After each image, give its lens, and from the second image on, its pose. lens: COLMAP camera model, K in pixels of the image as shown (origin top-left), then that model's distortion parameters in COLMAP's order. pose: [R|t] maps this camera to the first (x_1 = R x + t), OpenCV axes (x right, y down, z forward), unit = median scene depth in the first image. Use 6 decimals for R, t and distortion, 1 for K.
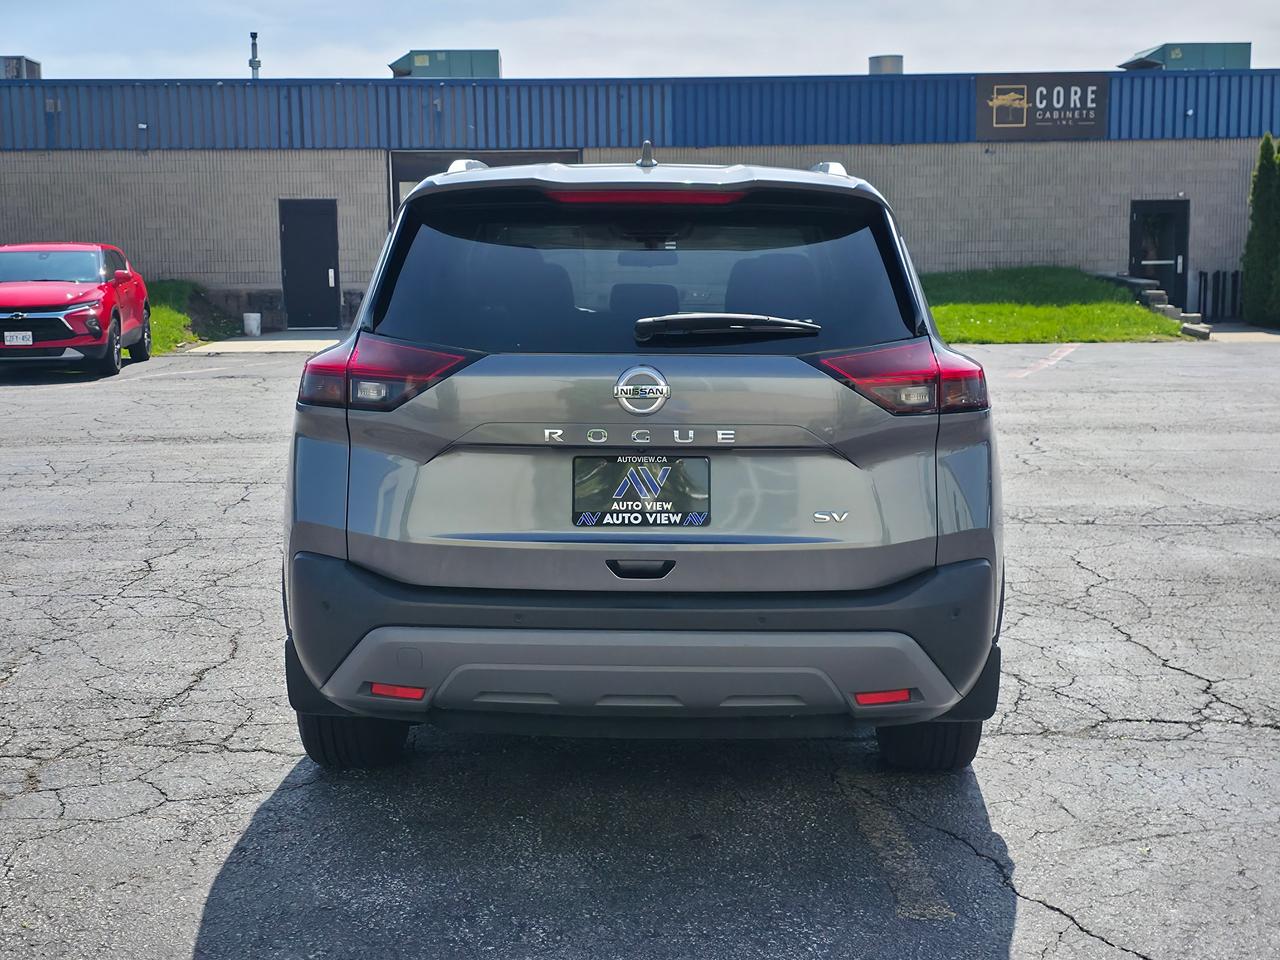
lens RADIAL K [[1724.7, 0, 627.6], [0, 1724.7, 473.9], [0, 0, 1]] dist [0.064445, 0.000000]
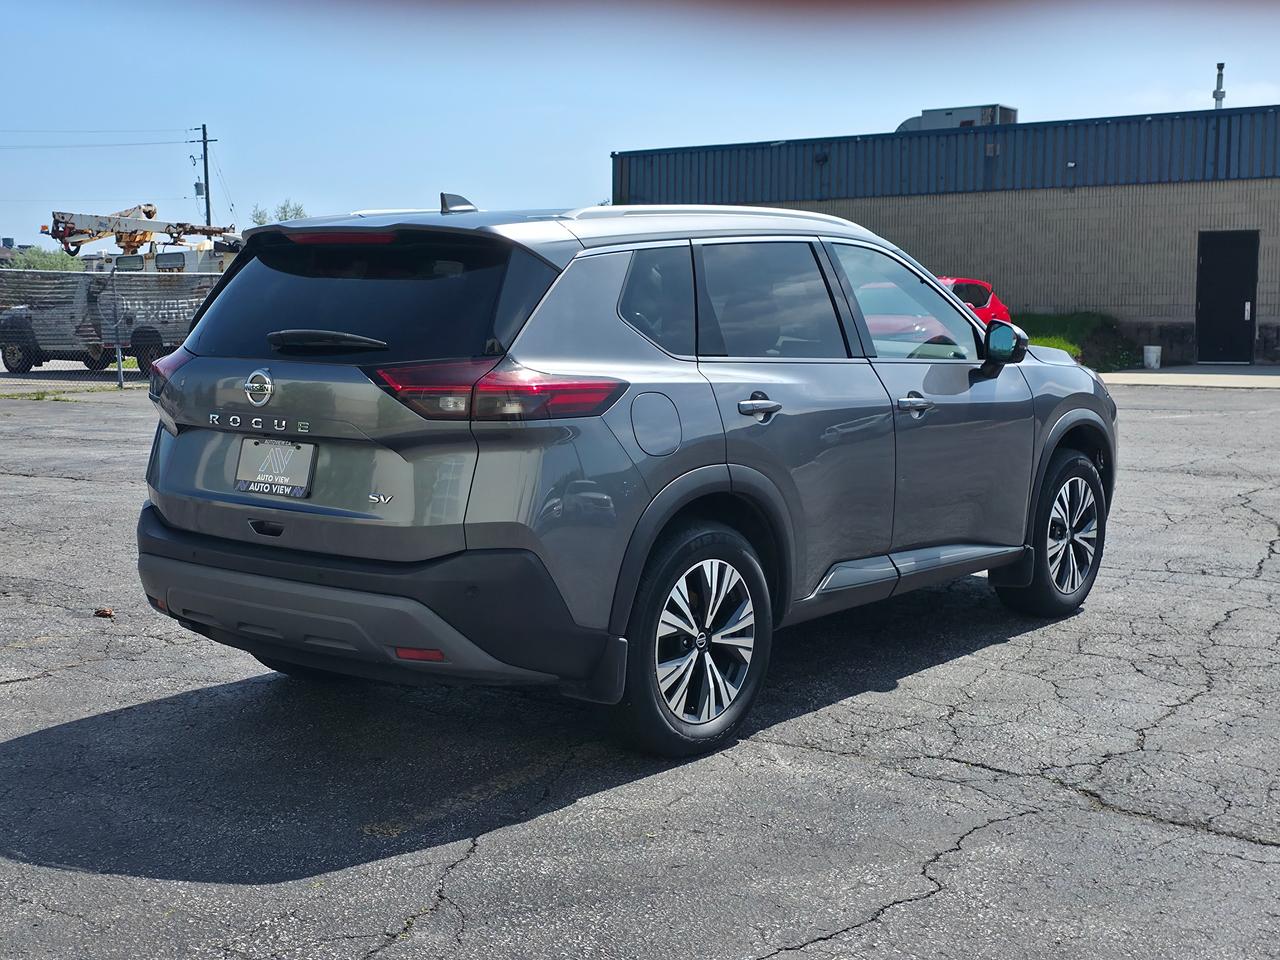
lens RADIAL K [[1724.7, 0, 613.5], [0, 1724.7, 461.0], [0, 0, 1]] dist [0.064445, 0.000000]
pose [[0.789823, 0.066309, -0.609740, 0.149904], [-0.082399, 0.996598, 0.001644, -0.002649], [0.607775, 0.048944, 0.792600, 0.019876]]
